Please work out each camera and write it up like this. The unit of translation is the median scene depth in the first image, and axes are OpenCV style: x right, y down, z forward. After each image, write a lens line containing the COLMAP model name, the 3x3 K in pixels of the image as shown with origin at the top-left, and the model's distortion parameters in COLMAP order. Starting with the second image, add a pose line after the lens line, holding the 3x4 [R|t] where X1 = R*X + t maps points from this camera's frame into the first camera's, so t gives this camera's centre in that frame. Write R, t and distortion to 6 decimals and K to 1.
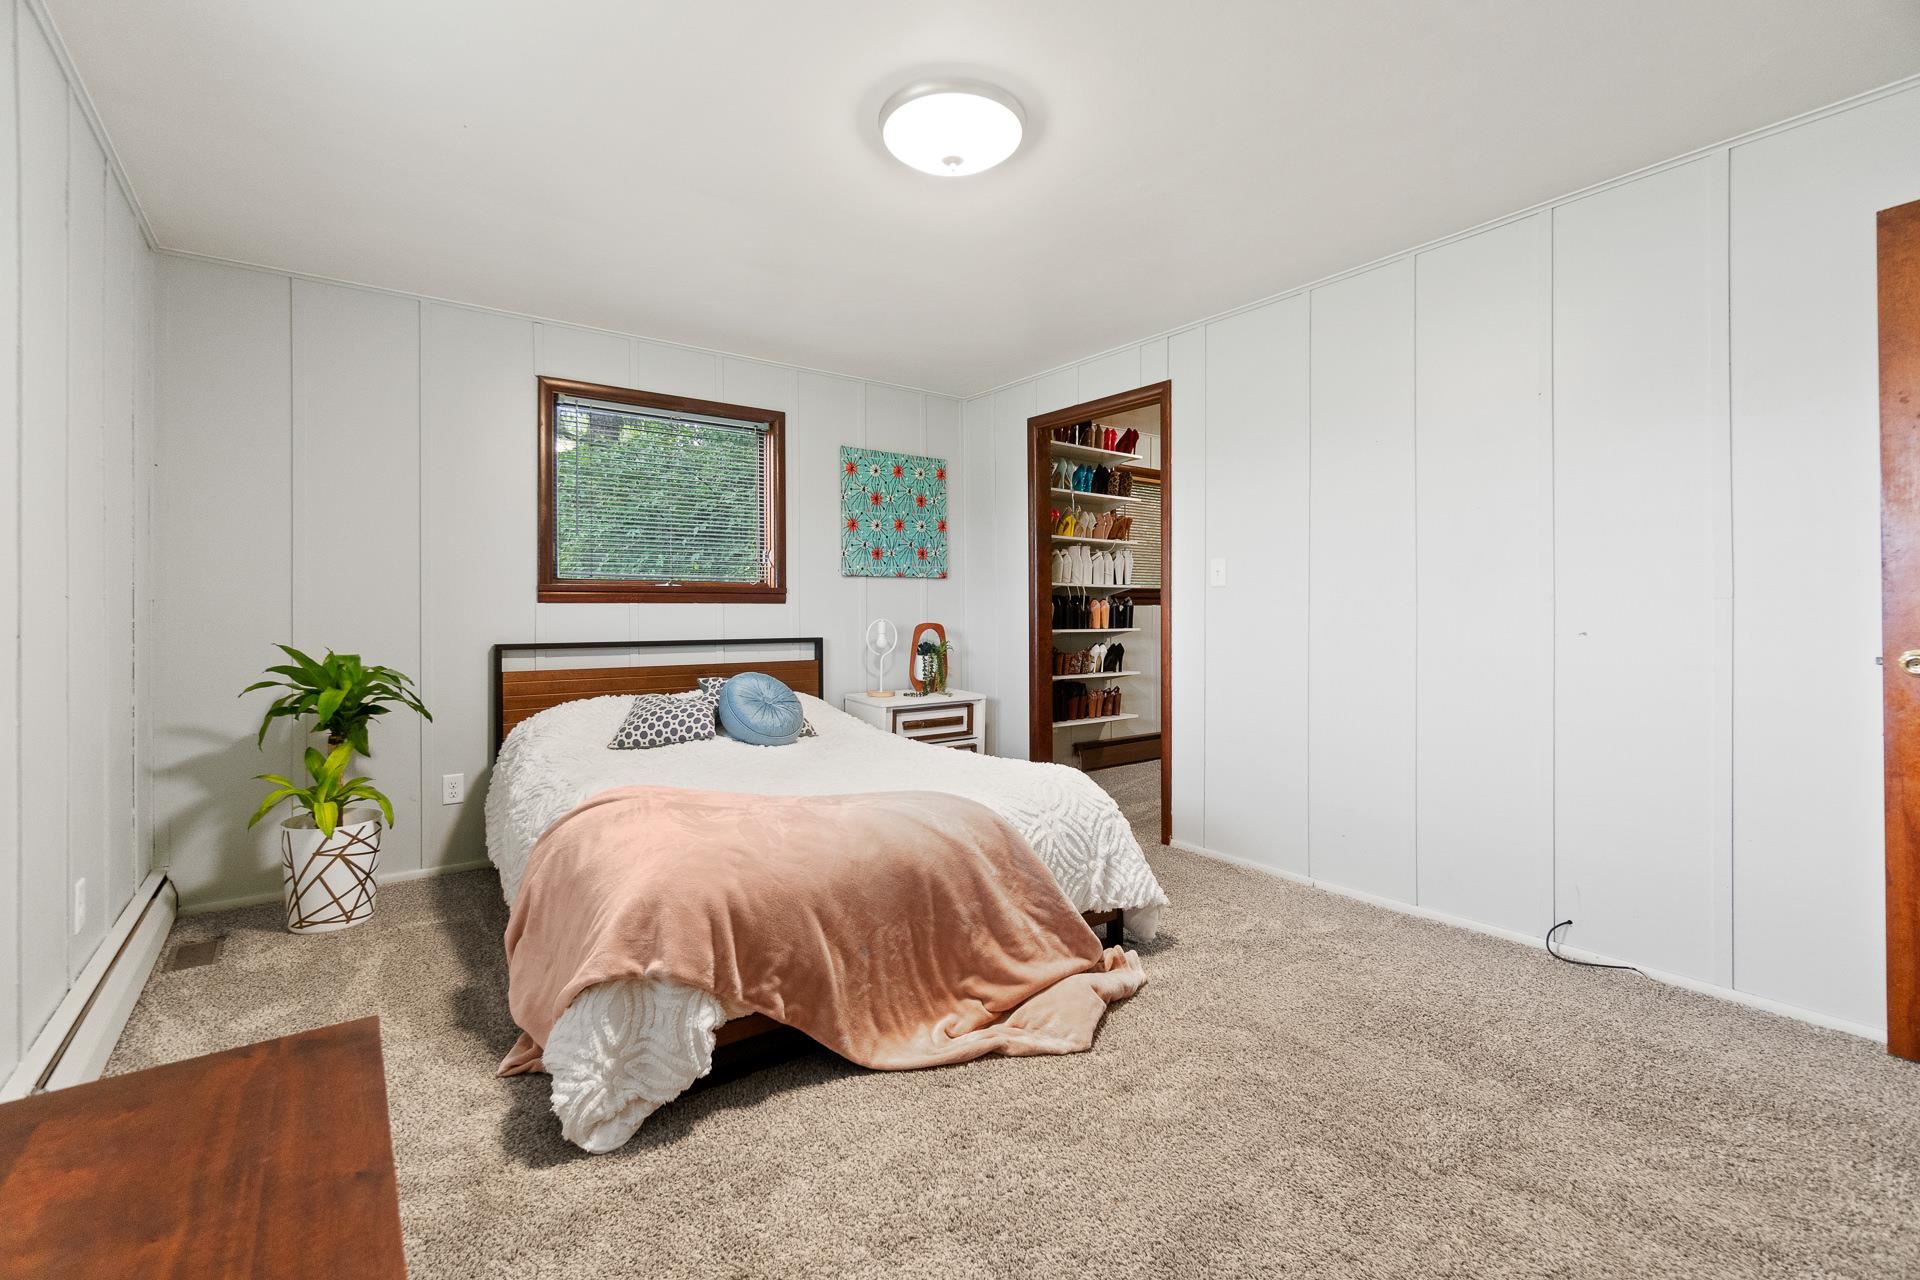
lens RADIAL K [[811.8, 0, 955.8], [0, 811.8, 622.2], [0, 0, 1]] dist [-0.000901, -0.000020]
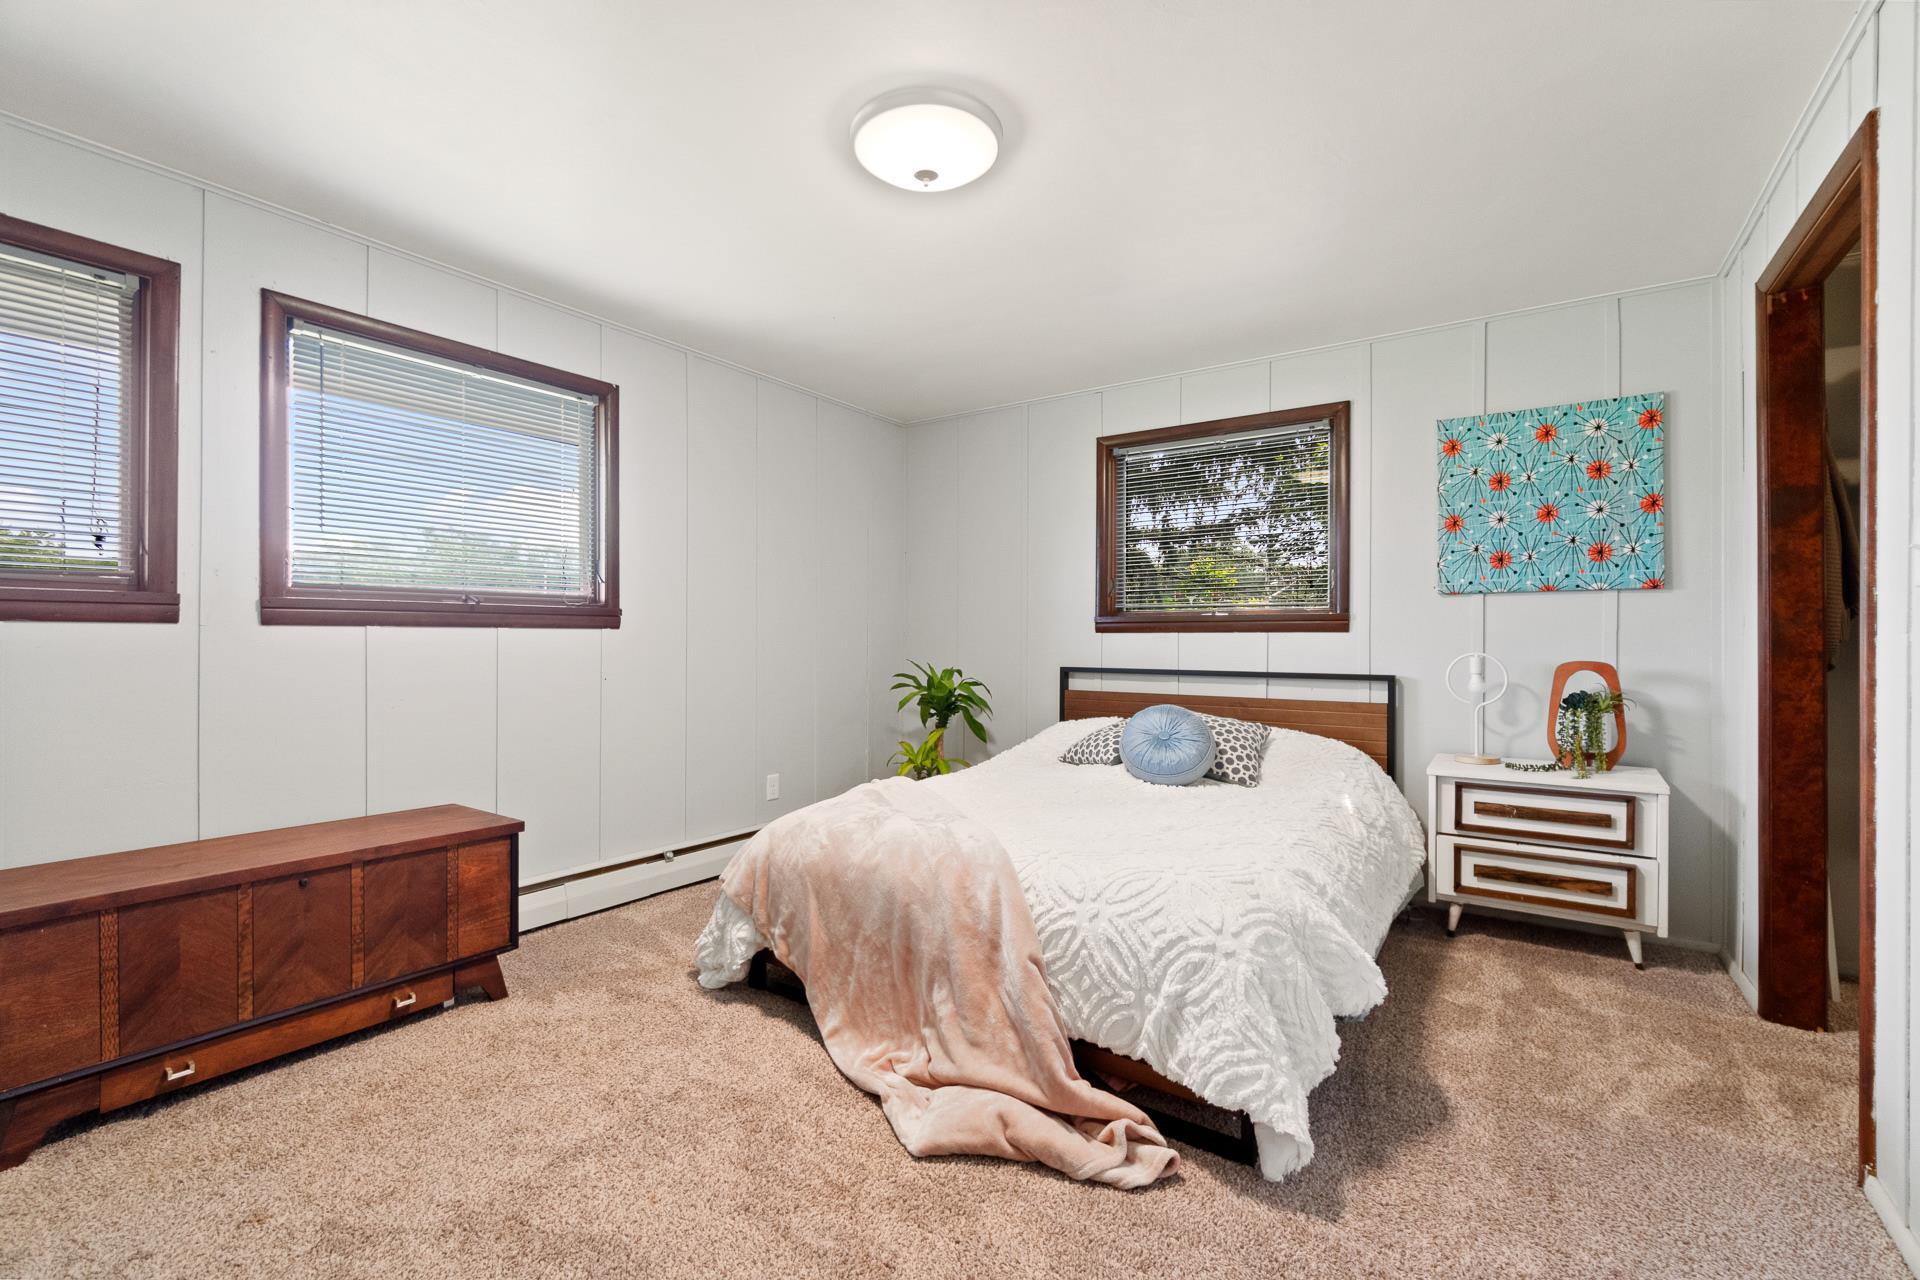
lens RADIAL K [[849.1, 0, 960.0], [0, 849.1, 640.0], [0, 0, 1]] dist [-0.012845, -0.000040]
pose [[0.318592, 0.002835, -0.947888, 0.514644], [-0.017496, 0.999843, -0.002890, -0.005894], [0.947730, 0.017505, 0.318592, 0.381625]]
